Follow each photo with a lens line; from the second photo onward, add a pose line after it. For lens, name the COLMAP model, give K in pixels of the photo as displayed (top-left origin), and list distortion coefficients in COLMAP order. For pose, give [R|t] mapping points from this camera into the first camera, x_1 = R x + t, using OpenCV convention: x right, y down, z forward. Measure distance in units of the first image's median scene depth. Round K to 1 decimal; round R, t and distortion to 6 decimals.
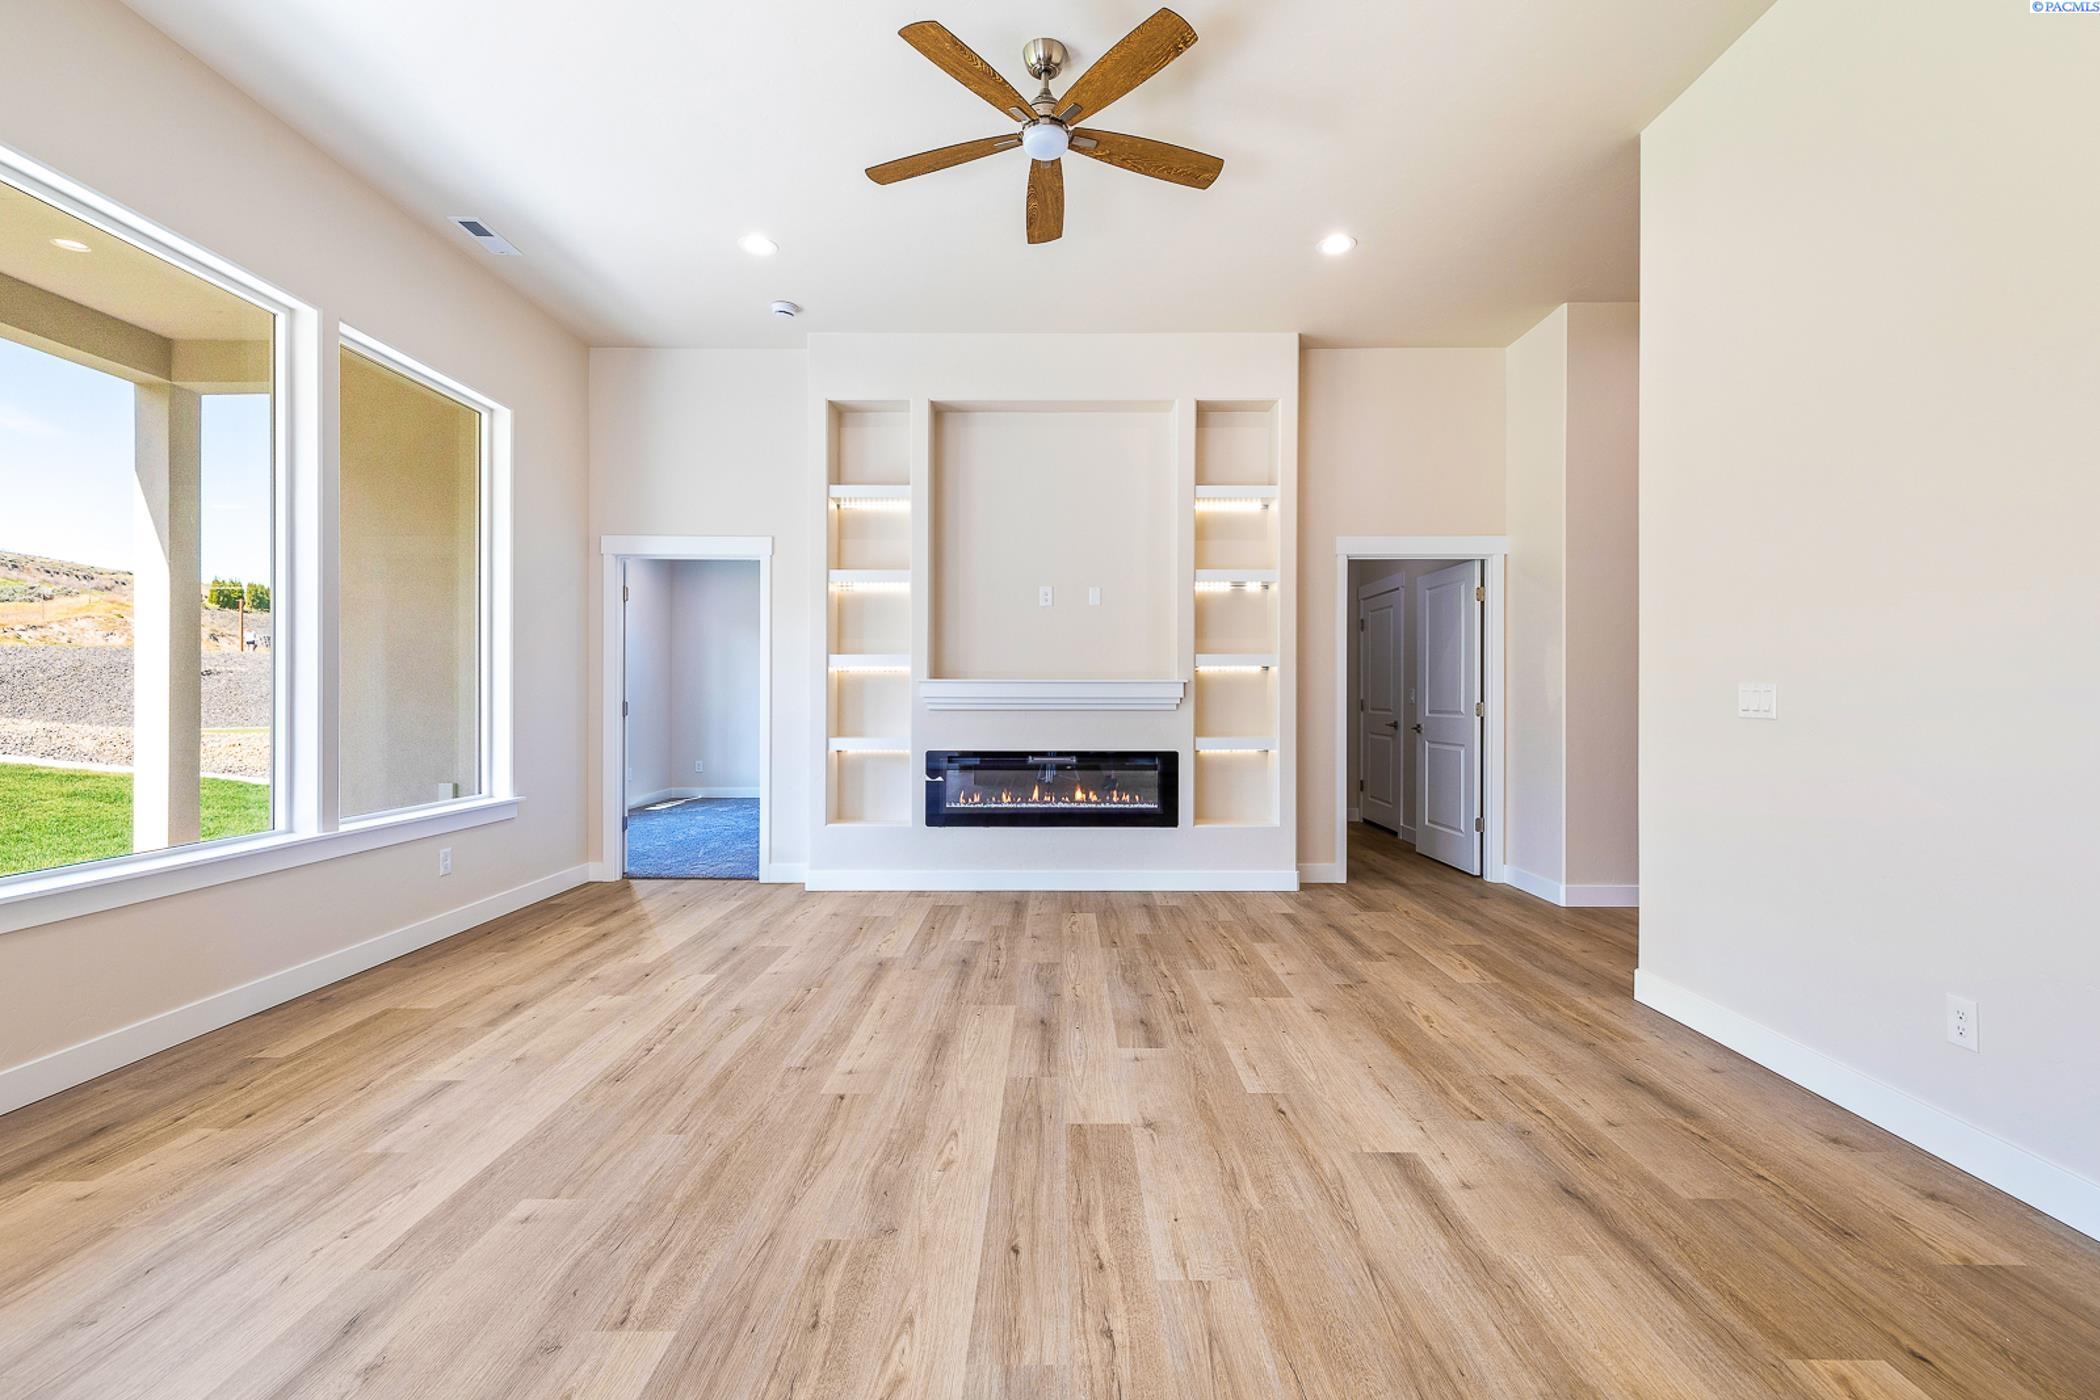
lens RADIAL K [[911.2, 0, 1050.0], [0, 911.2, 693.0], [0, 0, 1]] dist [0.003409, 0.000005]
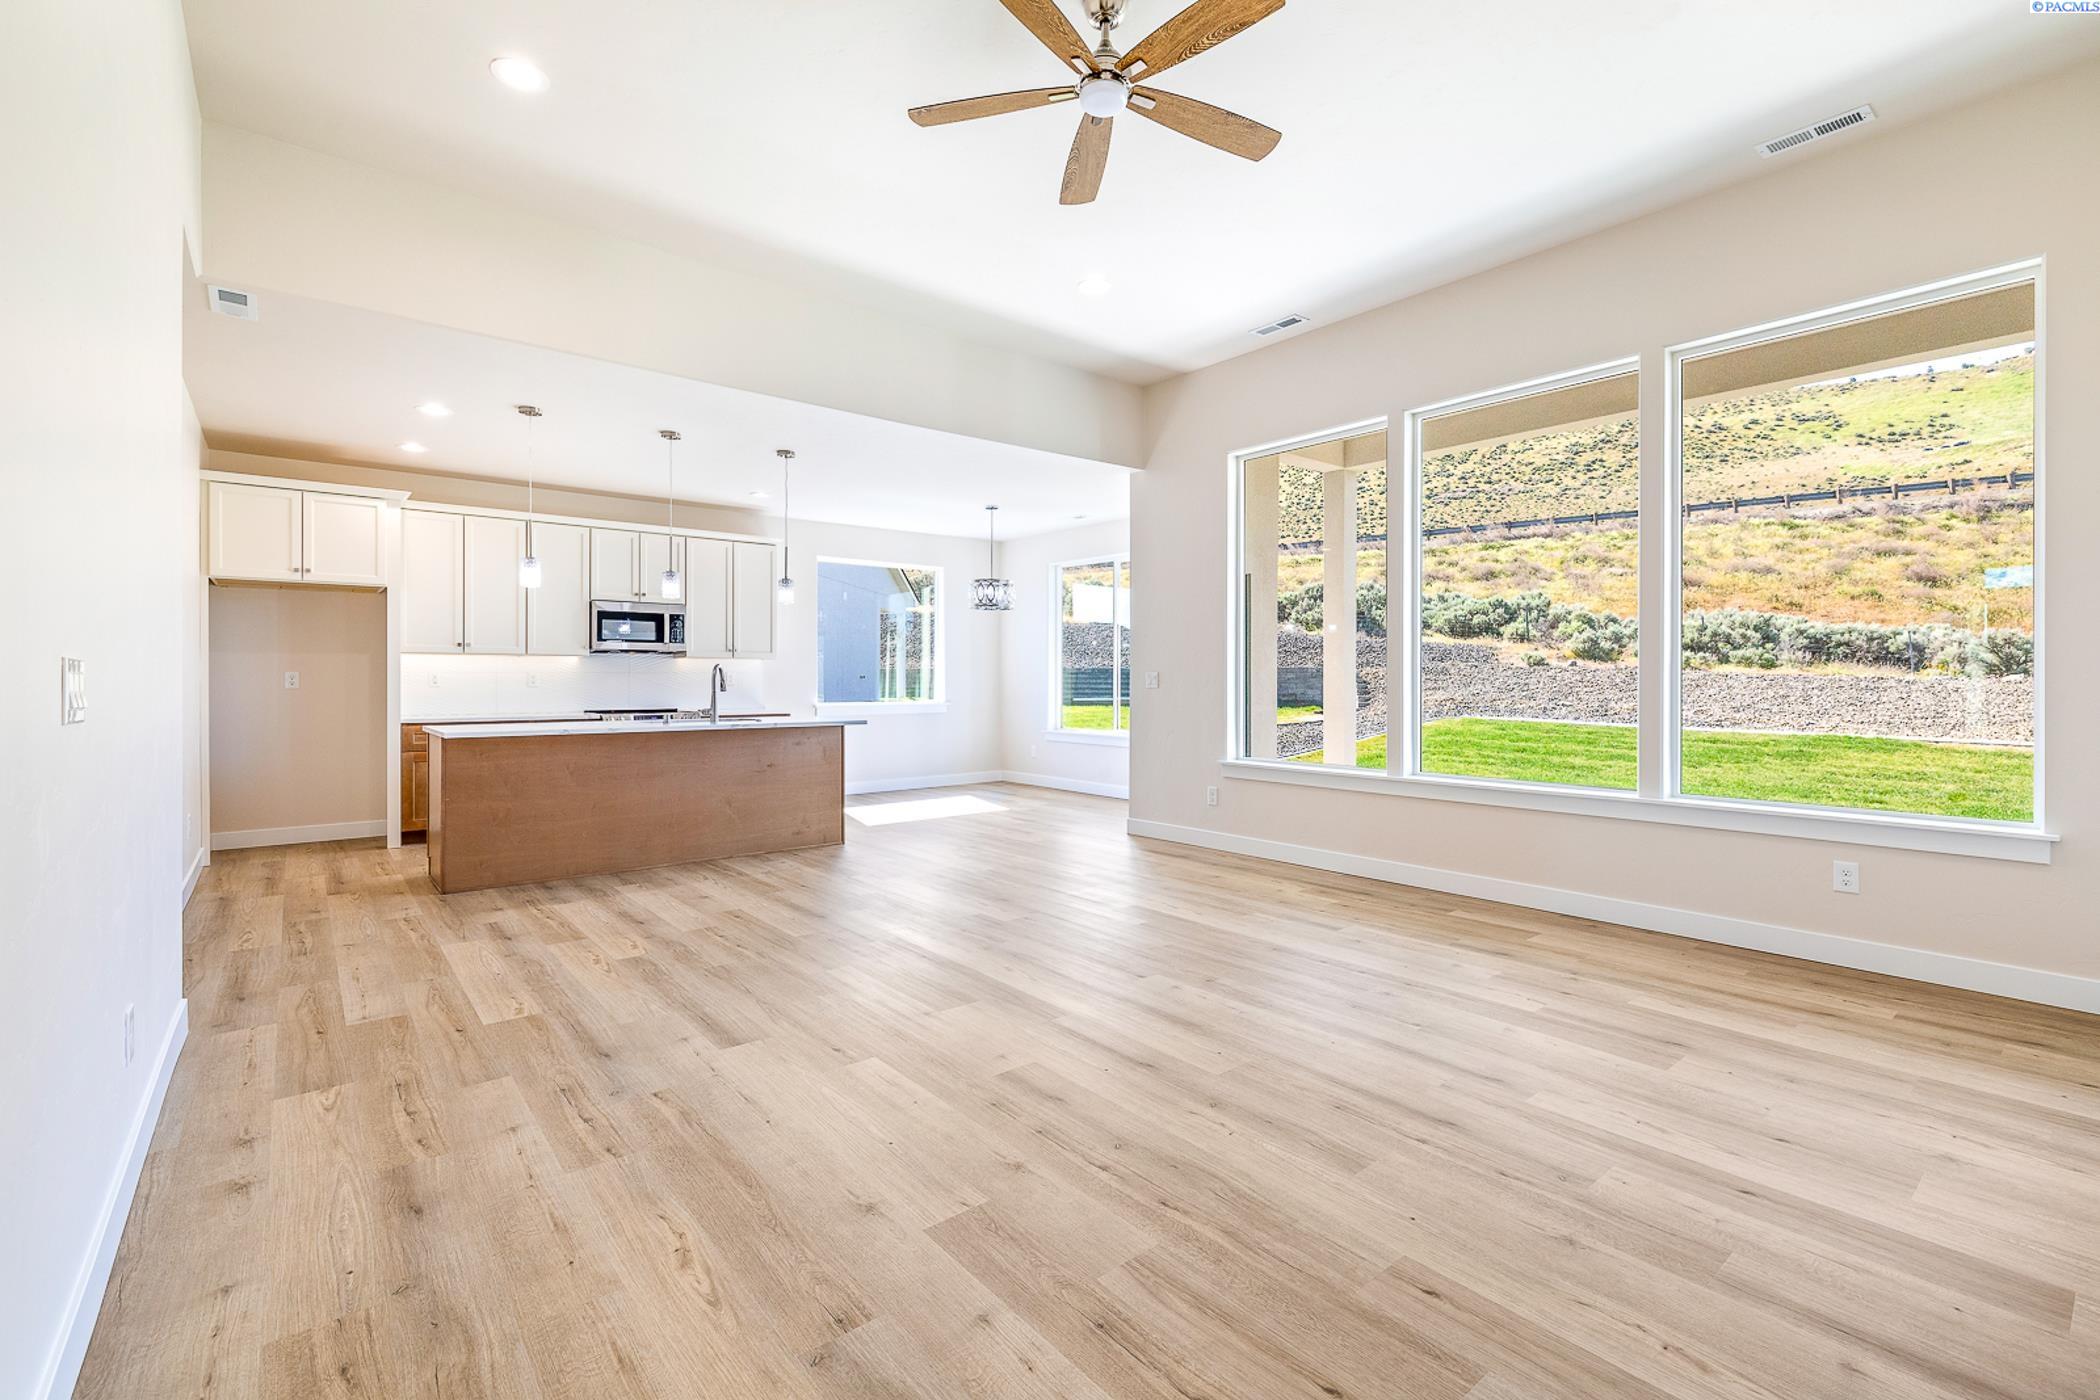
lens RADIAL K [[911.2, 0, 1059.9], [0, 911.2, 681.9], [0, 0, 1]] dist [0.003409, 0.000005]
pose [[-0.757031, 0.001307, -0.653378, 0.565933], [0.000258, 0.999999, 0.001702, 0.001420], [0.653379, 0.001120, -0.757030, 1.472985]]
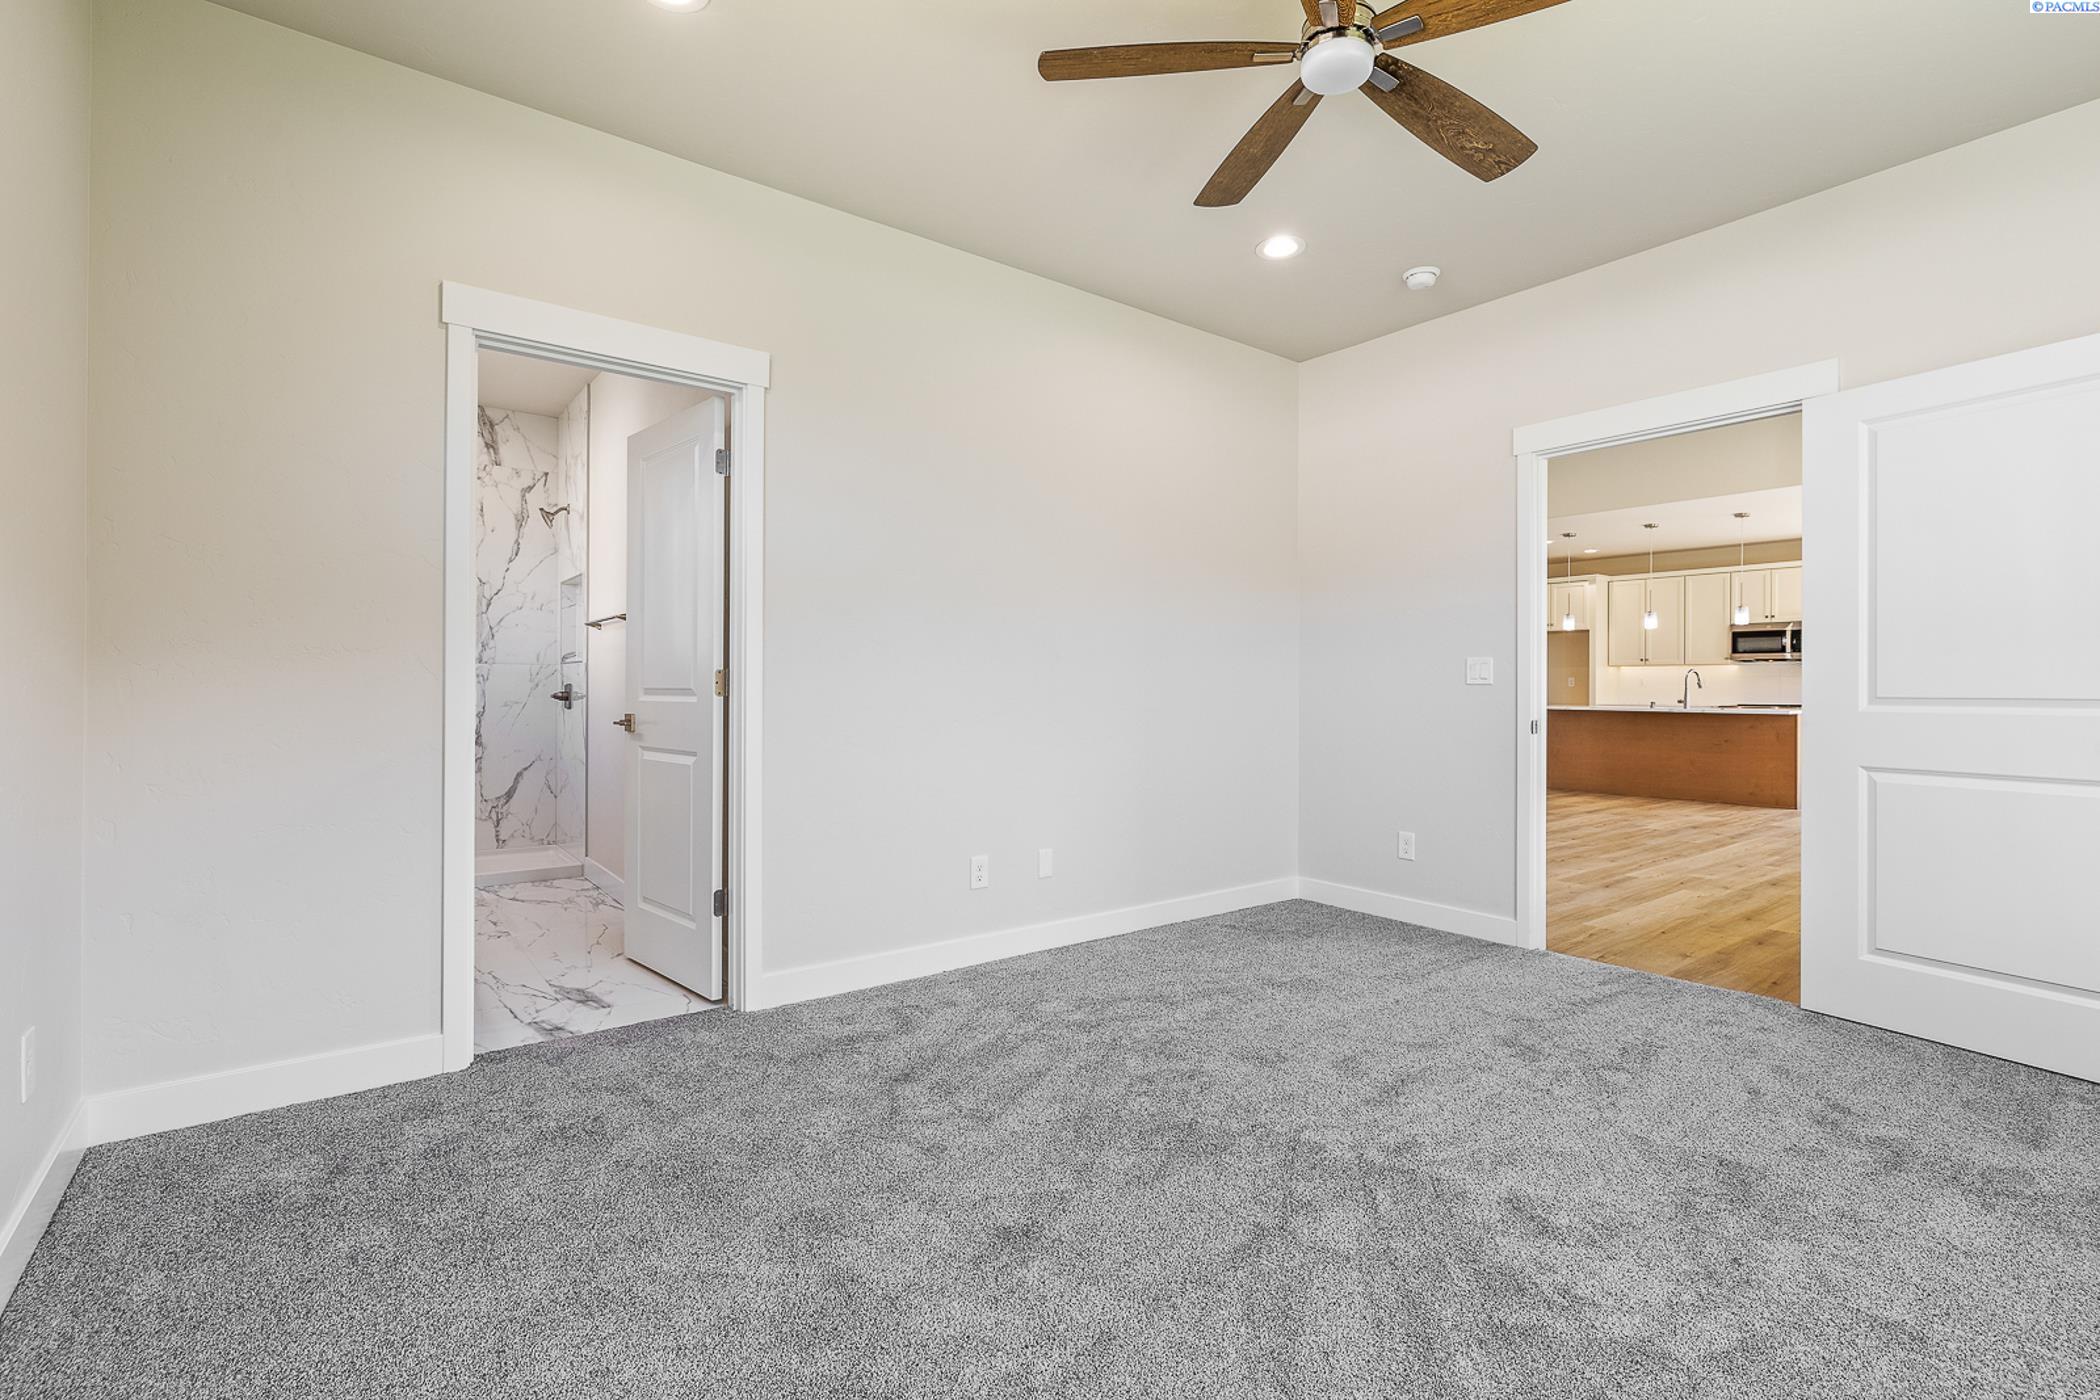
lens RADIAL K [[948.7, 0, 1056.0], [0, 948.7, 681.9], [0, 0, 1]] dist [-0.006174, 0.000618]
pose [[-0.616017, 0.002342, 0.787730, -1.028106], [-0.006149, 0.999951, -0.007781, 0.037520], [-0.787709, -0.009636, -0.615972, 2.730983]]
